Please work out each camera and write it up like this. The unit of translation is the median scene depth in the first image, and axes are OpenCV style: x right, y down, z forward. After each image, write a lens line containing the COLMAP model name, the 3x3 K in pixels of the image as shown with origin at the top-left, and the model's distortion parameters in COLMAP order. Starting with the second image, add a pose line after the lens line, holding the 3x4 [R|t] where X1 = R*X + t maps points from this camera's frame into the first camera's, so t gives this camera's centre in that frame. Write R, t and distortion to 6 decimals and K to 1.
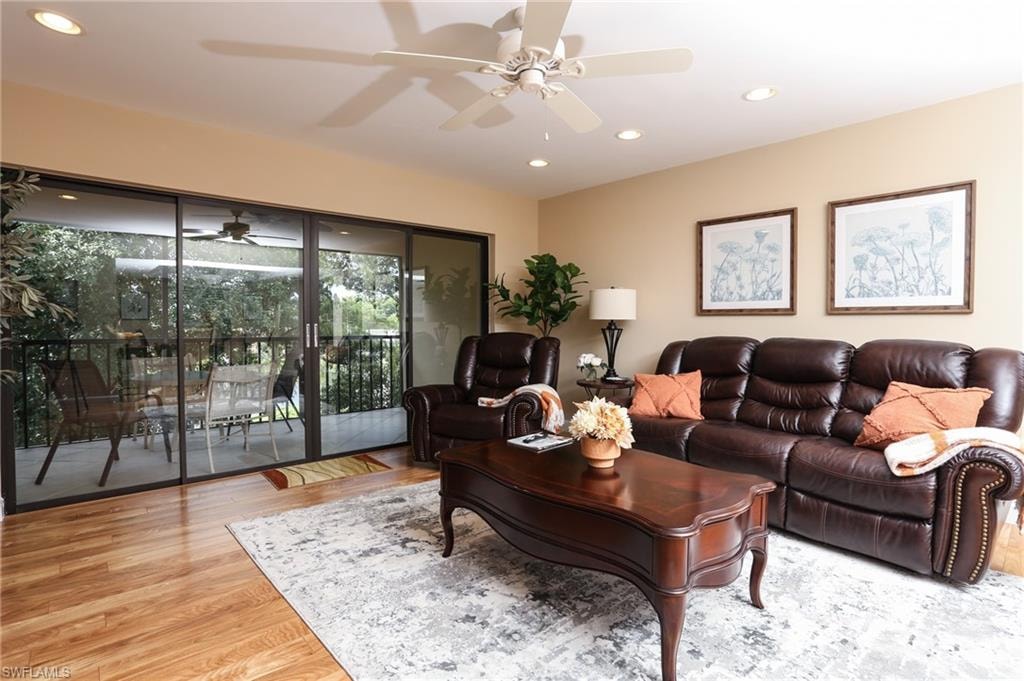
lens RADIAL K [[527.2, 0, 511.9], [0, 527.2, 336.9], [0, 0, 1]] dist [-0.083797, 0.037391]
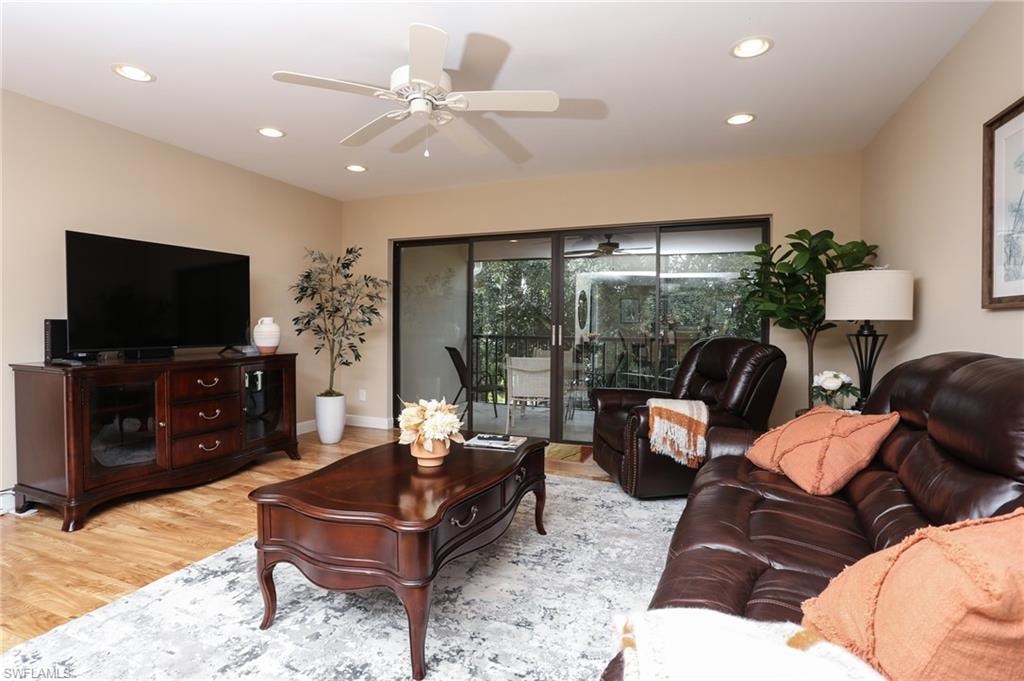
lens RADIAL K [[527.2, 0, 511.9], [0, 527.2, 336.9], [0, 0, 1]] dist [-0.083797, 0.037391]
pose [[0.417469, 0.018206, -0.908509, 0.648731], [-0.026908, 0.999609, 0.007668, -0.006764], [0.908293, 0.021245, 0.417795, 0.402967]]
